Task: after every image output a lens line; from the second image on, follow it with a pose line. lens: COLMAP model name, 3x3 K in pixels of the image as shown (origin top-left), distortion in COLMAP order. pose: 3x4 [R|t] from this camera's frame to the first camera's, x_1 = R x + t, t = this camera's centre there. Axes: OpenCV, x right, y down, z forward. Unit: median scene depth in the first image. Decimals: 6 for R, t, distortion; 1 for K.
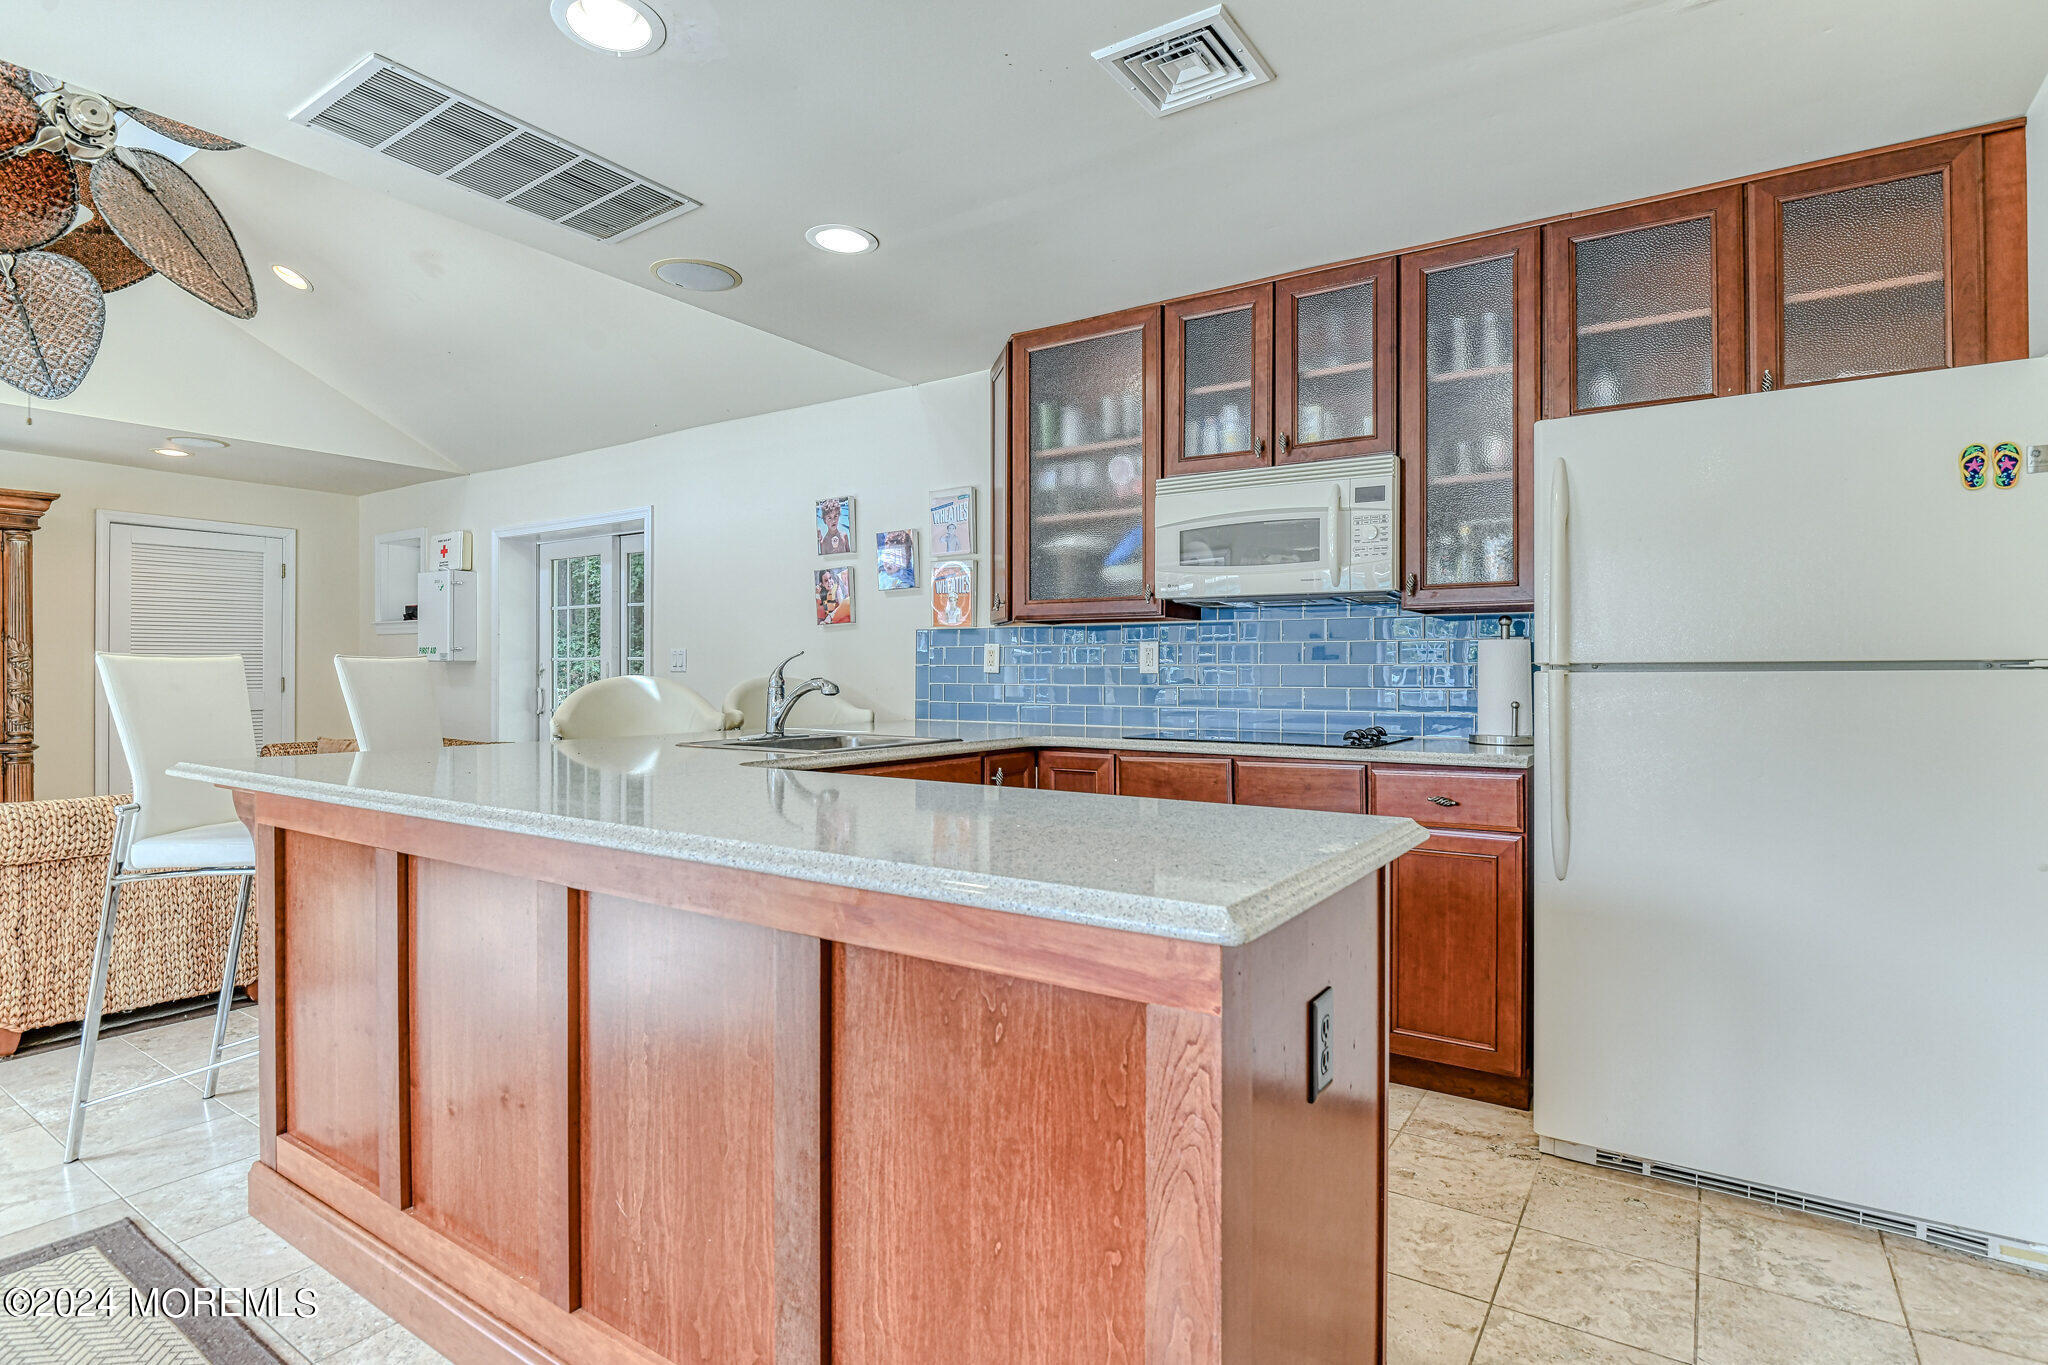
lens RADIAL K [[1026.7, 0, 1024.0], [0, 1026.7, 682.5], [0, 0, 1]] dist [-0.026157, -0.000053]
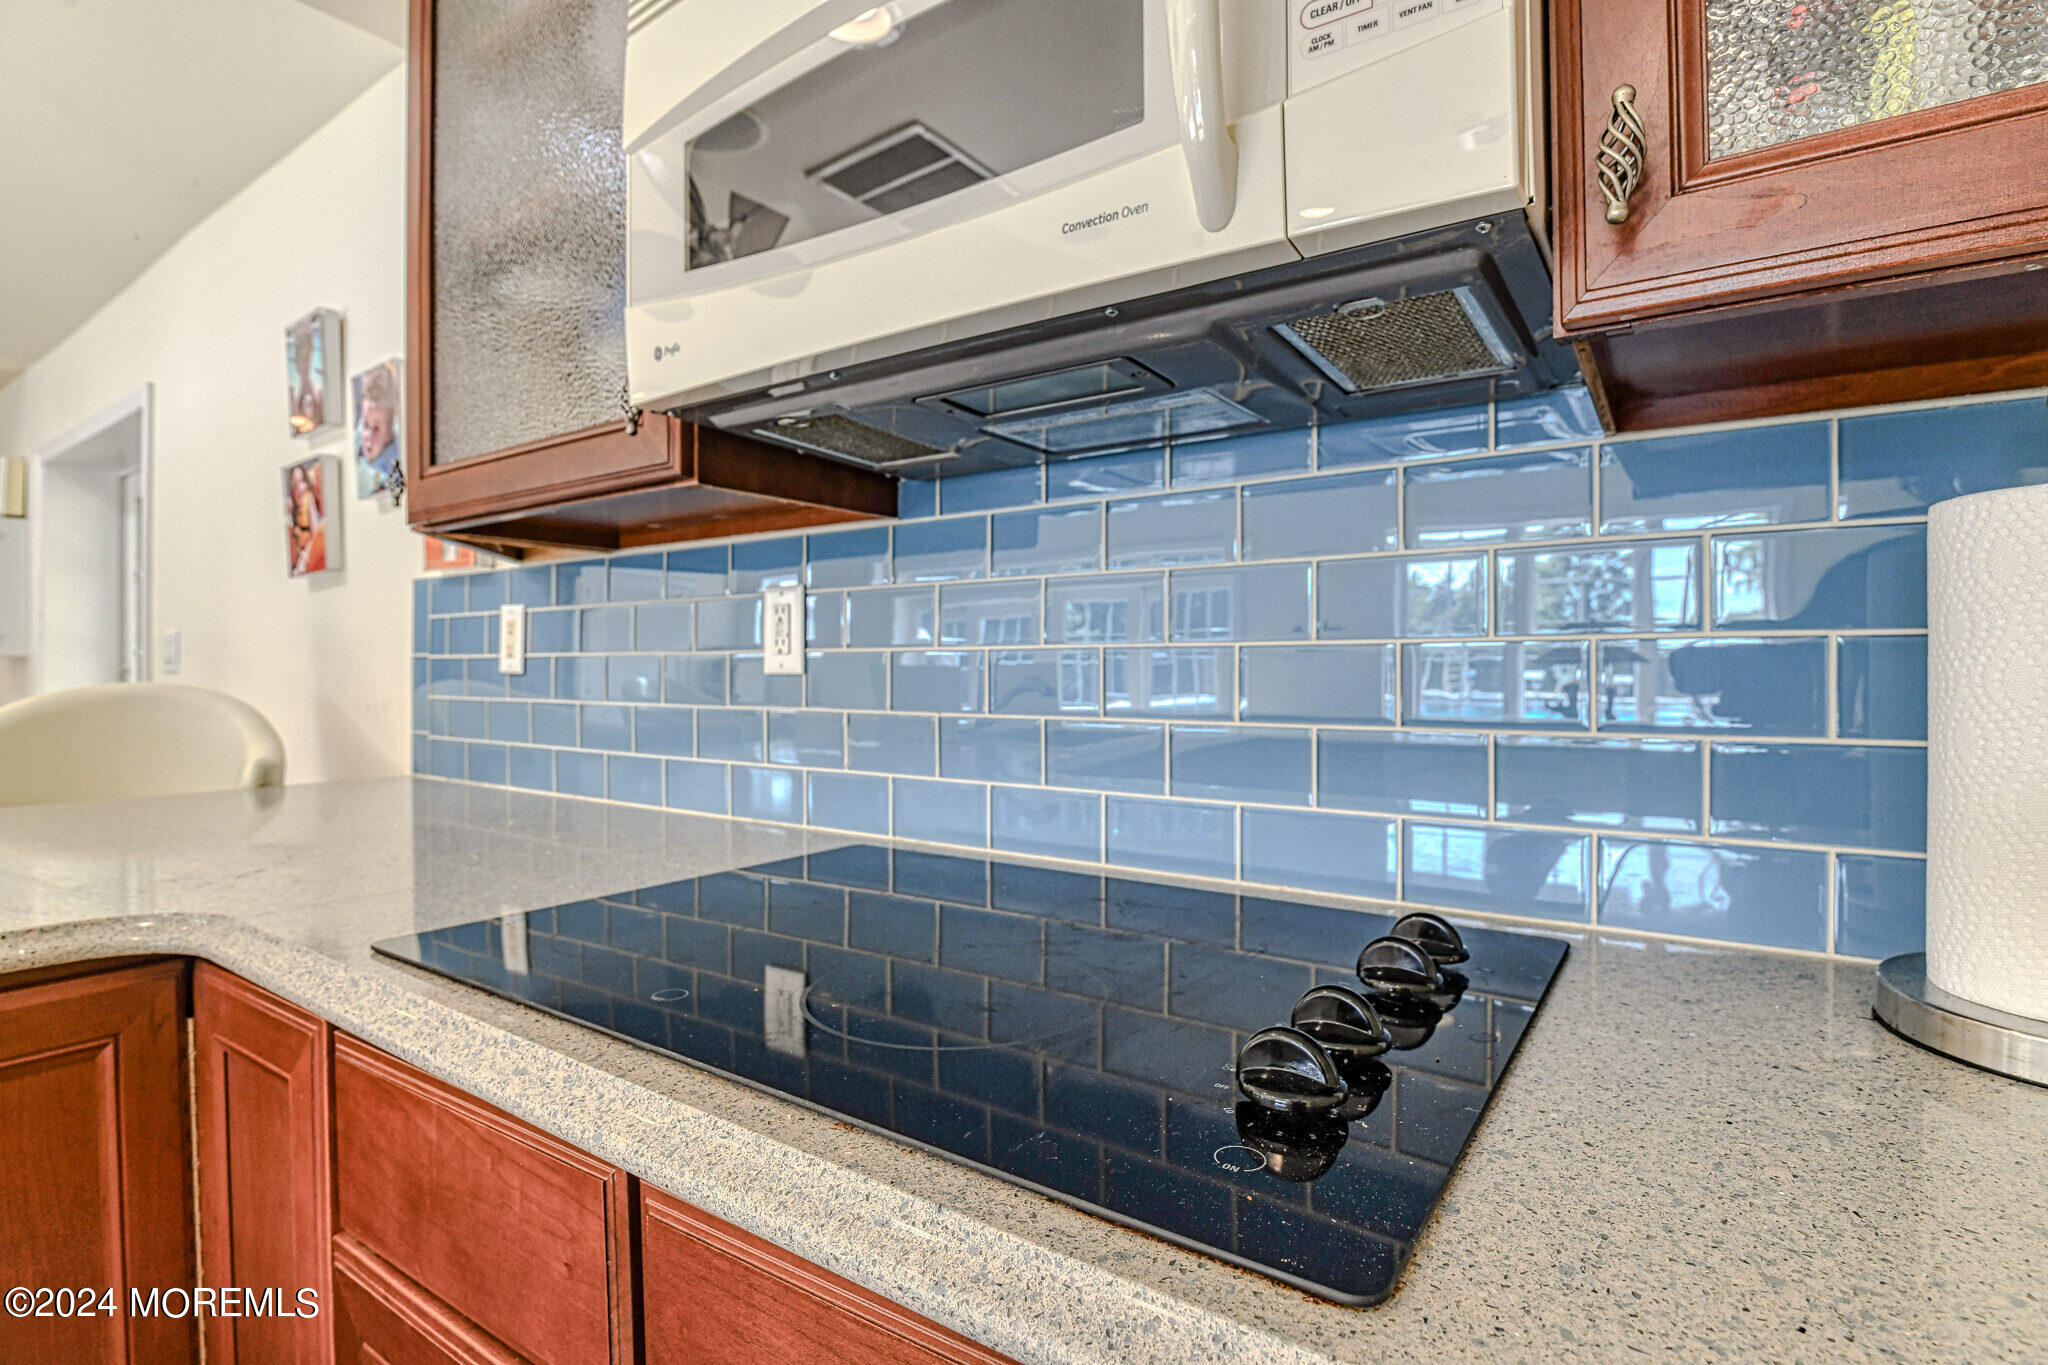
lens RADIAL K [[1026.7, 0, 1024.0], [0, 1026.7, 682.5], [0, 0, 1]] dist [-0.026157, -0.000053]
pose [[0.998546, -0.000602, -0.053894, 0.204484], [0.000702, 0.999998, 0.001833, -0.006149], [0.053893, -0.001868, 0.998545, 0.586647]]
